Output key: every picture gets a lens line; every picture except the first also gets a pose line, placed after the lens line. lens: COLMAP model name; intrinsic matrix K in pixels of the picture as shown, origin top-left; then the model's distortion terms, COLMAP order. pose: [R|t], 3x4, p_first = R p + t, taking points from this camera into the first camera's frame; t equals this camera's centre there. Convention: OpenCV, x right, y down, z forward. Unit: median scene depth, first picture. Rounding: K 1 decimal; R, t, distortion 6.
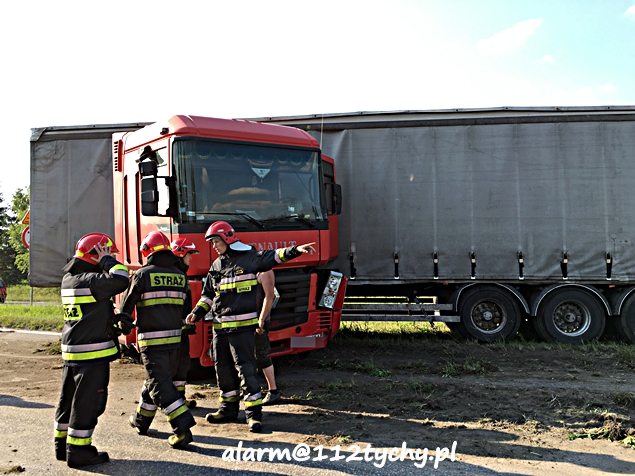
lens RADIAL K [[532.1, 0, 317.5], [0, 532.1, 238.0], [0, 0, 1]] dist [0.031092, -0.007693]
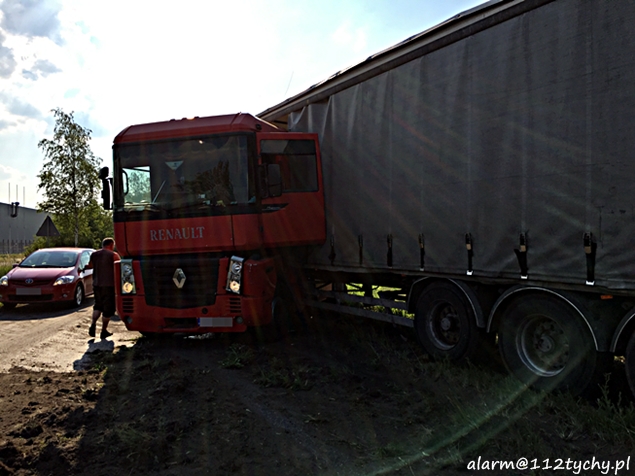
lens RADIAL K [[532.1, 0, 317.5], [0, 532.1, 238.0], [0, 0, 1]] dist [0.031092, -0.007693]
pose [[0.616369, 0.001140, -0.787457, 0.787620], [0.039250, 0.998711, 0.032168, 0.003337], [0.786479, -0.050735, 0.615530, 0.451759]]
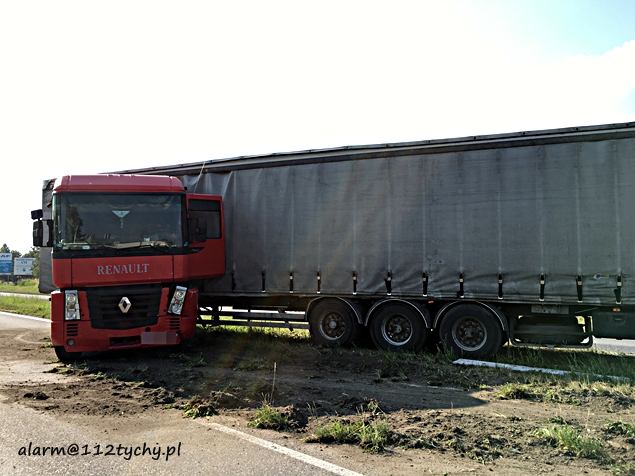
lens RADIAL K [[532.1, 0, 317.5], [0, 532.1, 238.0], [0, 0, 1]] dist [0.031092, -0.007693]
pose [[0.949587, -0.014412, -0.313173, 0.671164], [0.010031, 0.999828, -0.015594, -0.027747], [0.313344, 0.011667, 0.949568, -0.124003]]
